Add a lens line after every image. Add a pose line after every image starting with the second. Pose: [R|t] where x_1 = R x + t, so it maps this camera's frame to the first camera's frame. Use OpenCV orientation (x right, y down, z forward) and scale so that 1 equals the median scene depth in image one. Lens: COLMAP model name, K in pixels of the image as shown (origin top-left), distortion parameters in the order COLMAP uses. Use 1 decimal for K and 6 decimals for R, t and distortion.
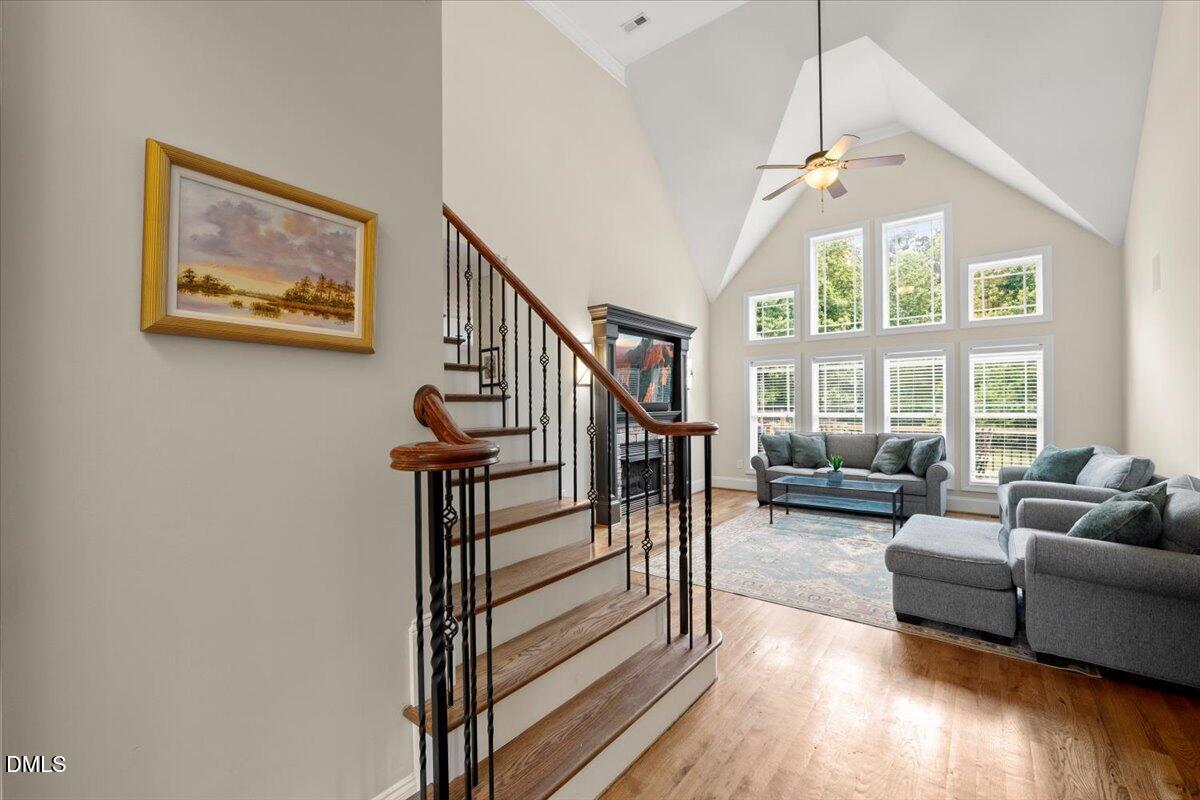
lens RADIAL K [[507.3, 0, 596.7], [0, 507.3, 408.8], [0, 0, 1]] dist [-0.001072, -0.000123]
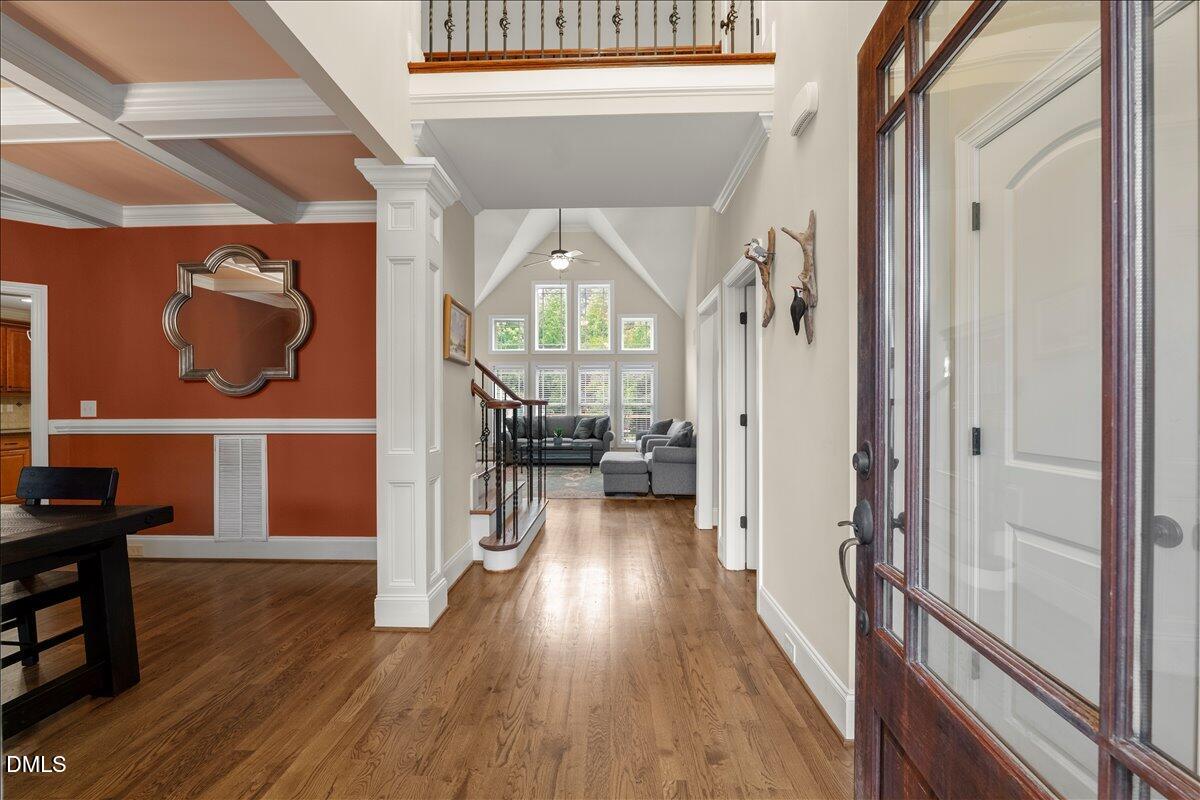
lens RADIAL K [[507.3, 0, 596.7], [0, 507.3, 408.8], [0, 0, 1]] dist [-0.001072, -0.000123]
pose [[0.810710, 0.000914, 0.585448, -0.389677], [-0.003669, 0.999987, 0.003519, 0.025753], [-0.585437, -0.005001, 0.810703, -0.399927]]
